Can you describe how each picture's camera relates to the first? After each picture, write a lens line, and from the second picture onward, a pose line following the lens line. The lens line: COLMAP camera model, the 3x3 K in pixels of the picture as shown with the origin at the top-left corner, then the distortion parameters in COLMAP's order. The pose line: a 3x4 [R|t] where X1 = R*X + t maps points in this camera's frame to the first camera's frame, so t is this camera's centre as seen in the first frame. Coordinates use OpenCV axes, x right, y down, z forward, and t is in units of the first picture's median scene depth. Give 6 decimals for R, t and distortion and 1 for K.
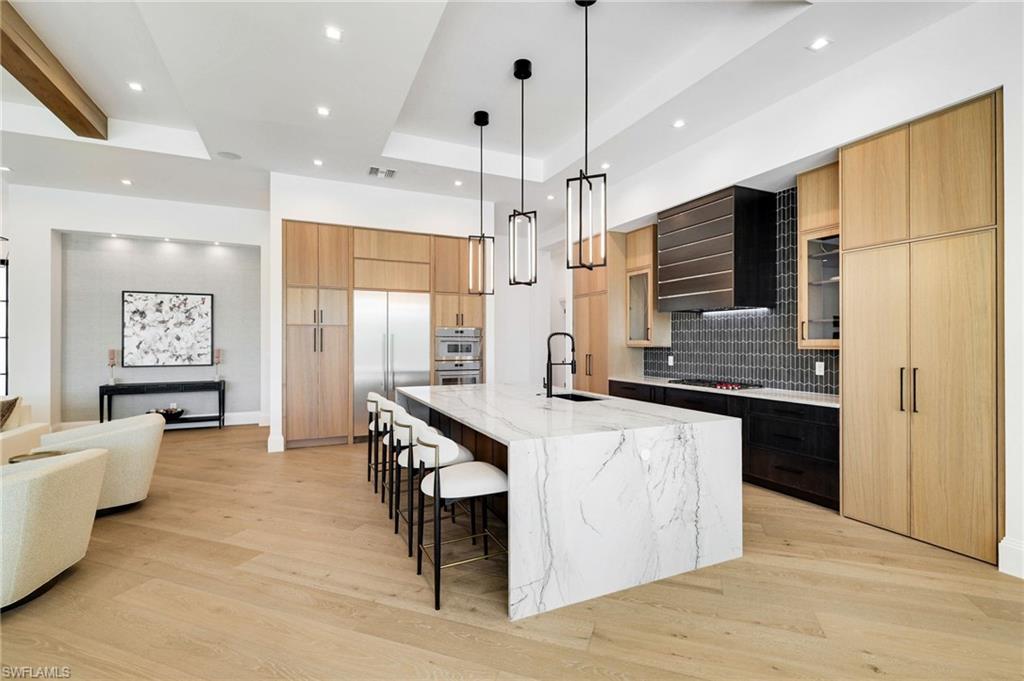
lens RADIAL K [[456.1, 0, 508.3], [0, 456.1, 341.7], [0, 0, 1]] dist [0.001698, 0.000602]
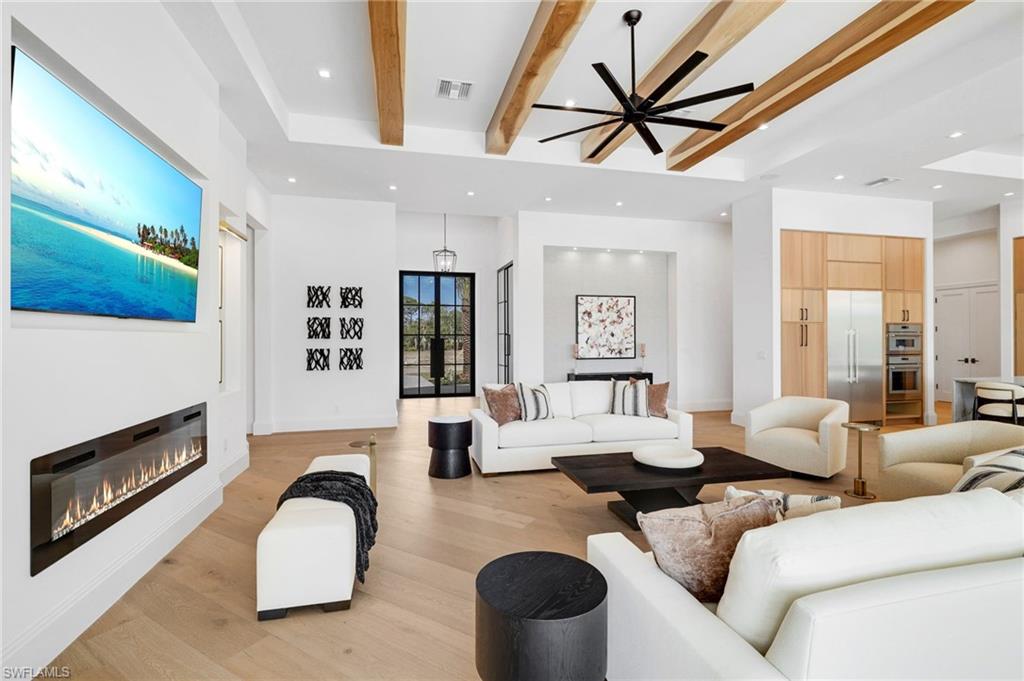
lens RADIAL K [[456.1, 0, 538.5], [0, 456.1, 336.2], [0, 0, 1]] dist [0.001698, 0.000602]
pose [[0.983335, -0.004250, -0.181751, -0.726534], [0.003903, 0.999990, -0.002265, -0.001756], [0.181759, 0.001518, 0.983342, -0.183657]]
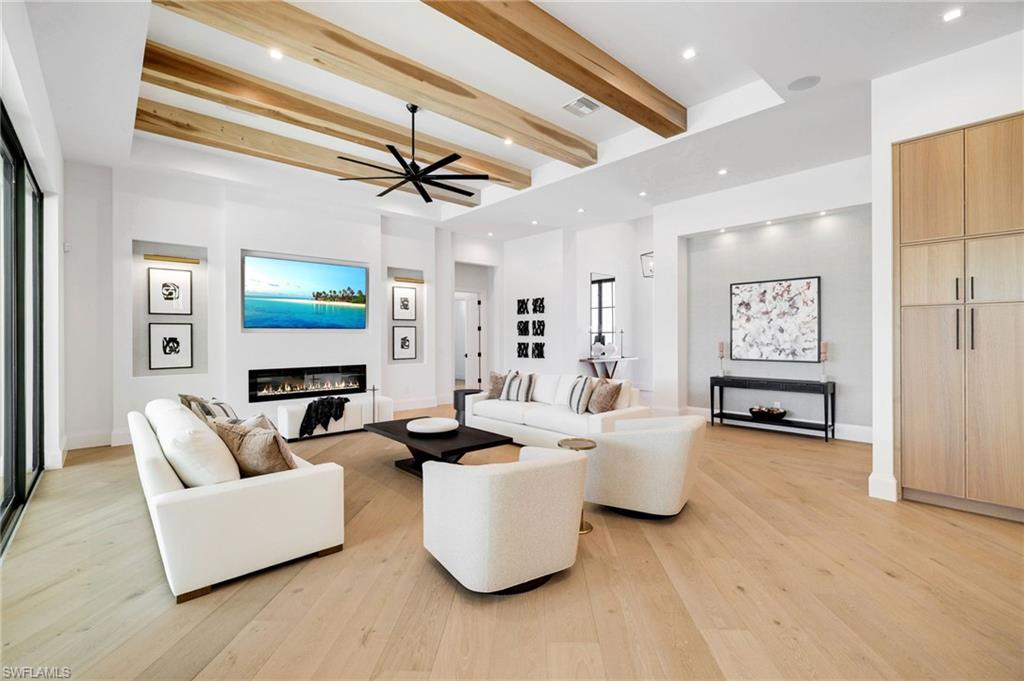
lens RADIAL K [[456.1, 0, 515.3], [0, 456.1, 337.0], [0, 0, 1]] dist [0.001698, 0.000602]
pose [[0.308652, -0.000901, -0.951175, -0.034580], [0.005216, 0.999986, 0.000746, 0.002603], [0.951161, -0.005191, 0.308653, 0.237025]]
